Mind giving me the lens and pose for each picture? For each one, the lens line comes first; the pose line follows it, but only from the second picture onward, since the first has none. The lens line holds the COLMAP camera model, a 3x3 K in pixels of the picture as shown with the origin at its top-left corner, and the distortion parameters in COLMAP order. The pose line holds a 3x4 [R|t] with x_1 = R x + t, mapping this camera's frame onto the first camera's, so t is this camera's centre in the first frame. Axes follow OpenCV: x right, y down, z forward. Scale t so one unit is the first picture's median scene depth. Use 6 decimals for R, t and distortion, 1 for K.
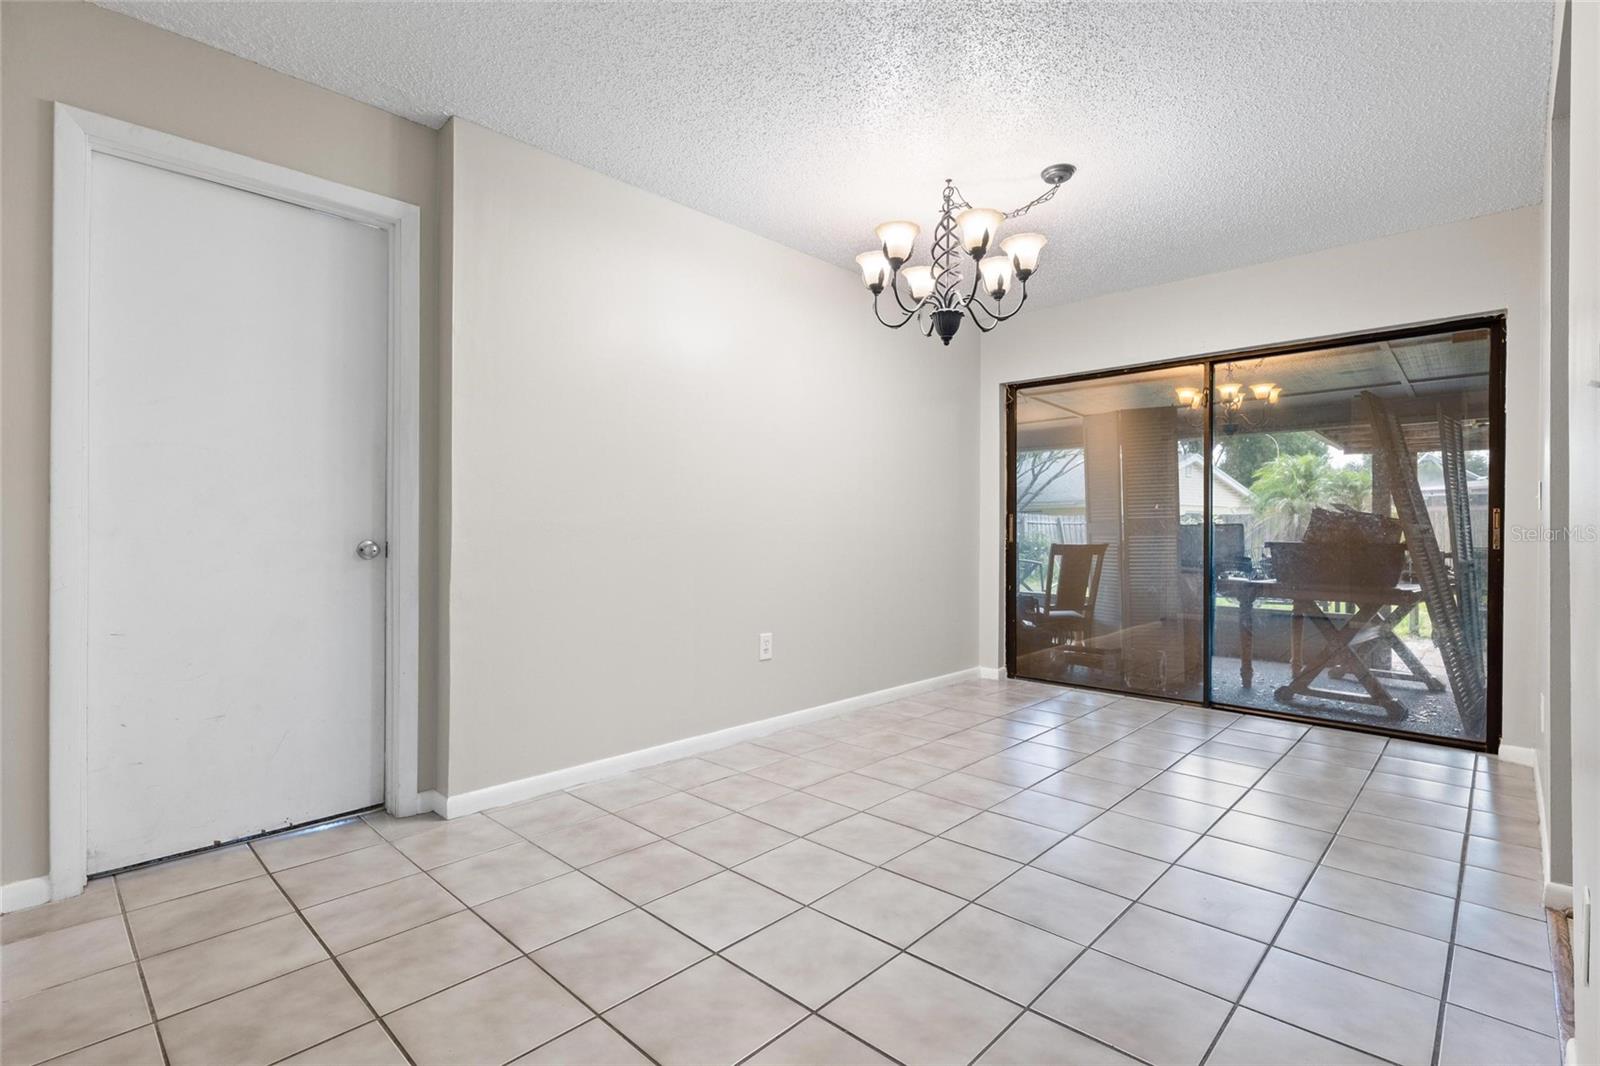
lens RADIAL K [[745.9, 0, 802.3], [0, 745.9, 528.9], [0, 0, 1]] dist [-0.000167, 0.000103]
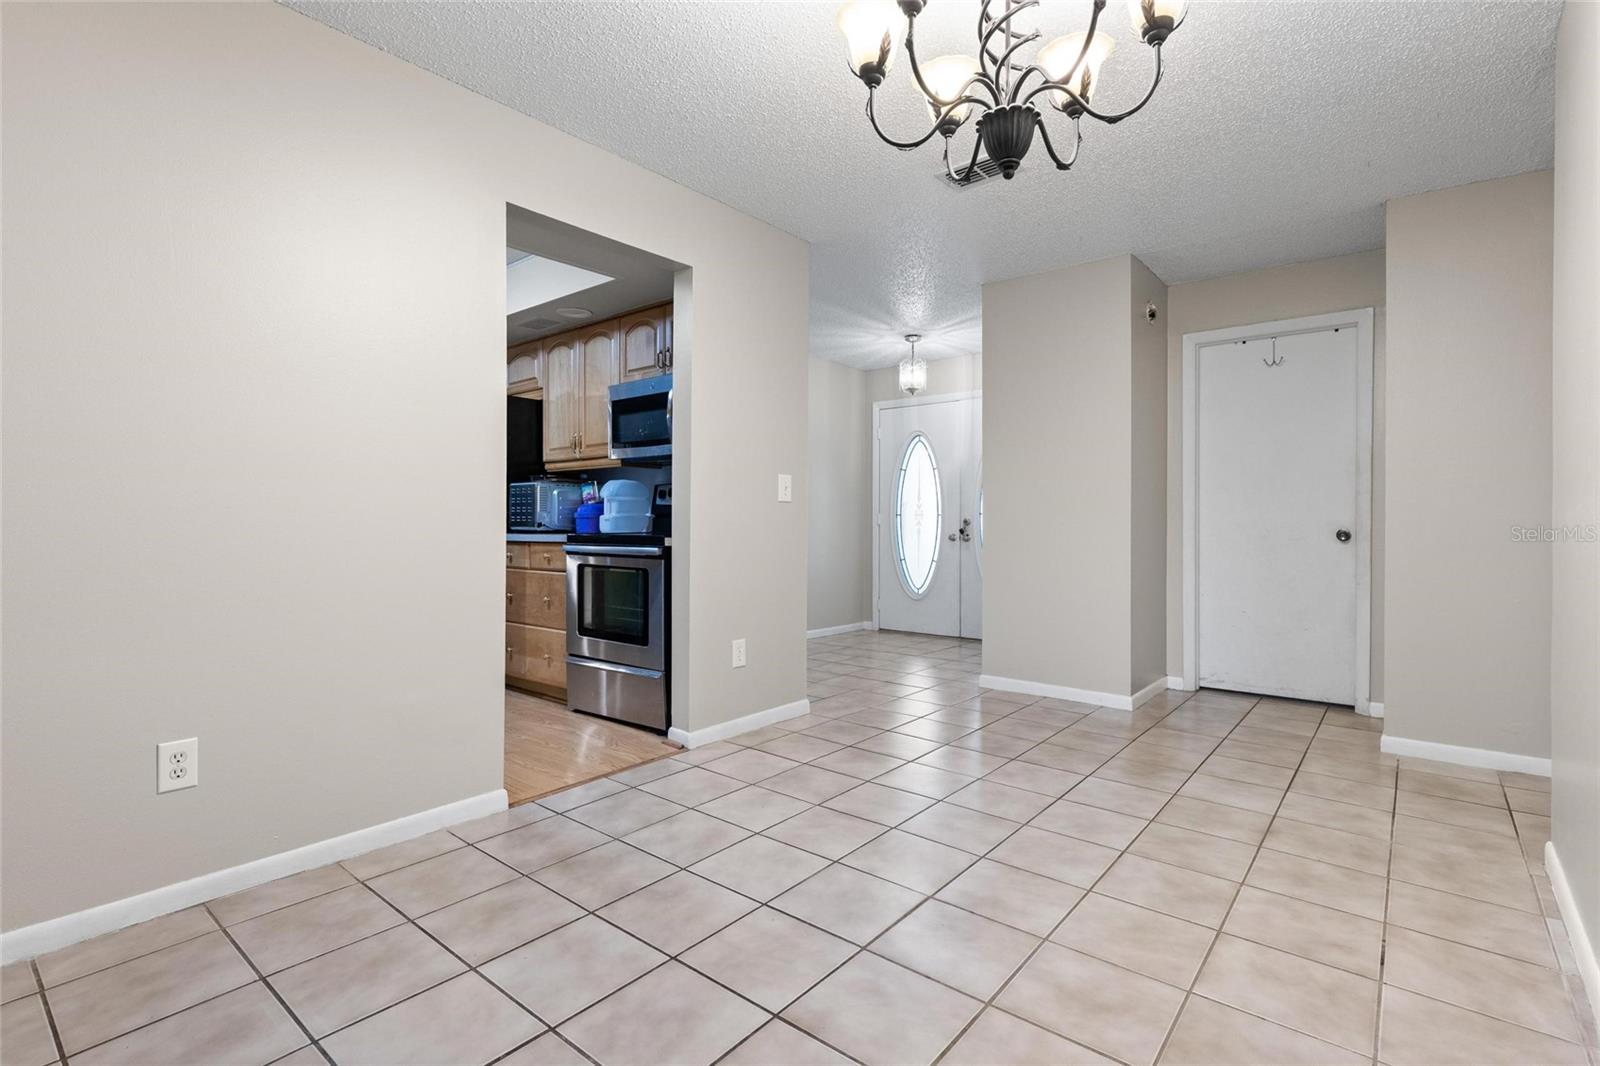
lens RADIAL K [[745.9, 0, 799.9], [0, 745.9, 522.3], [0, 0, 1]] dist [-0.000167, 0.000103]
pose [[-0.997615, -0.007354, -0.068625, 0.464102], [-0.007385, 0.999973, 0.000204, 0.001843], [0.068622, 0.000710, -0.997642, 1.875540]]
